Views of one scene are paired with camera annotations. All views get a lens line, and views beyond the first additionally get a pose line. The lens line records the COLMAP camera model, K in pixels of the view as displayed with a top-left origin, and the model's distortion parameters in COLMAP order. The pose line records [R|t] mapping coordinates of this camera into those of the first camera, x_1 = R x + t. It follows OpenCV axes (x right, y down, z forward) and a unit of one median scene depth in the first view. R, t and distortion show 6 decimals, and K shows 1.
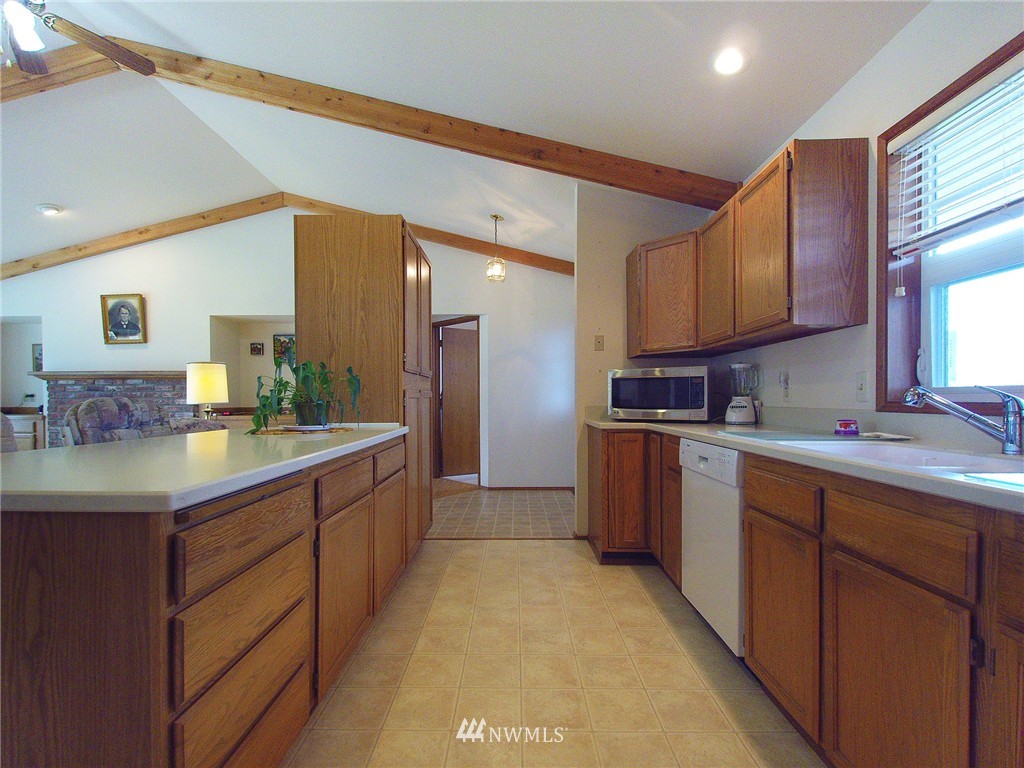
lens RADIAL K [[472.0, 0, 510.9], [0, 472.0, 406.8], [0, 0, 1]] dist [-0.001172, -0.000447]
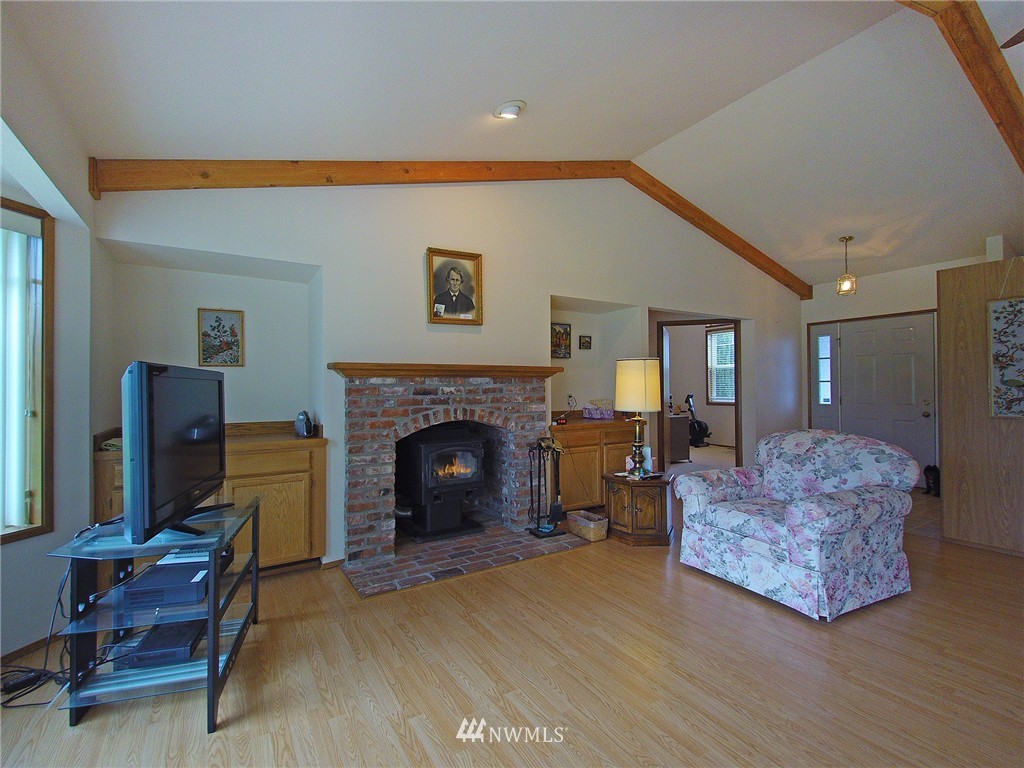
lens RADIAL K [[452.4, 0, 484.0], [0, 452.4, 385.1], [0, 0, 1]] dist [0.020906, 0.000044]
pose [[0.854675, -0.001447, 0.519162, -1.123009], [0.013800, 0.999706, -0.019932, -0.033055], [-0.518980, 0.024200, 0.854444, 0.427182]]
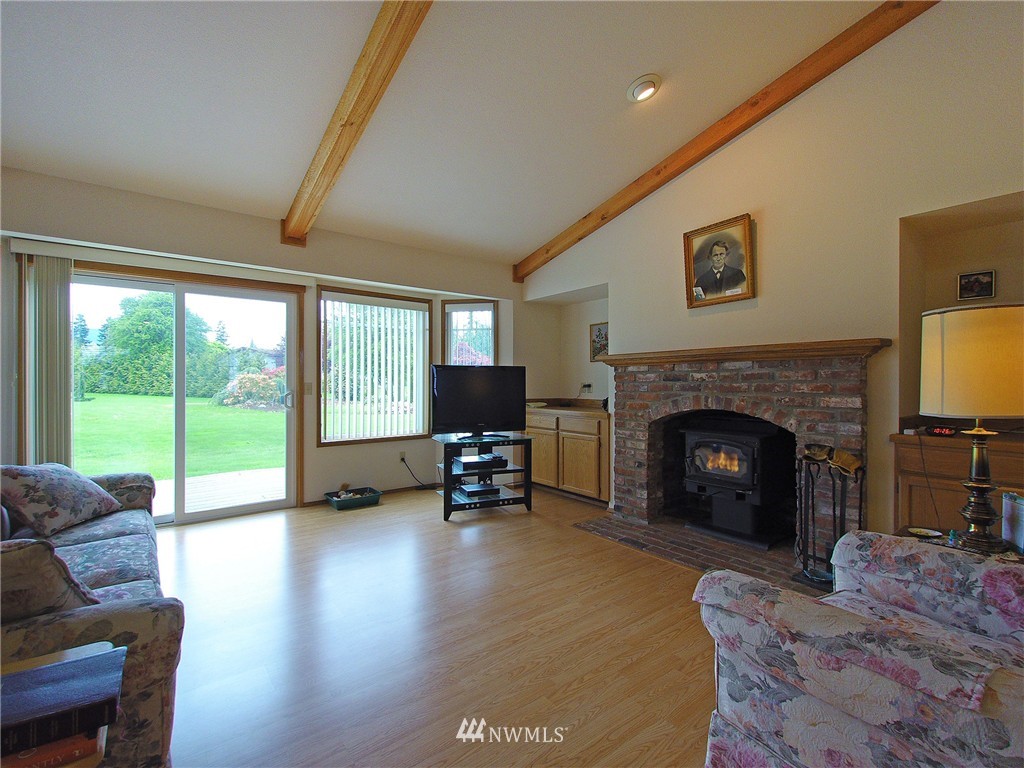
lens RADIAL K [[458.3, 0, 489.4], [0, 458.3, 386.2], [0, 0, 1]] dist [0.001246, -0.000021]
pose [[0.601685, 0.007109, -0.798702, -0.521978], [-0.013158, 0.999913, -0.001012, -0.022103], [0.798625, 0.011119, 0.601726, 0.404982]]
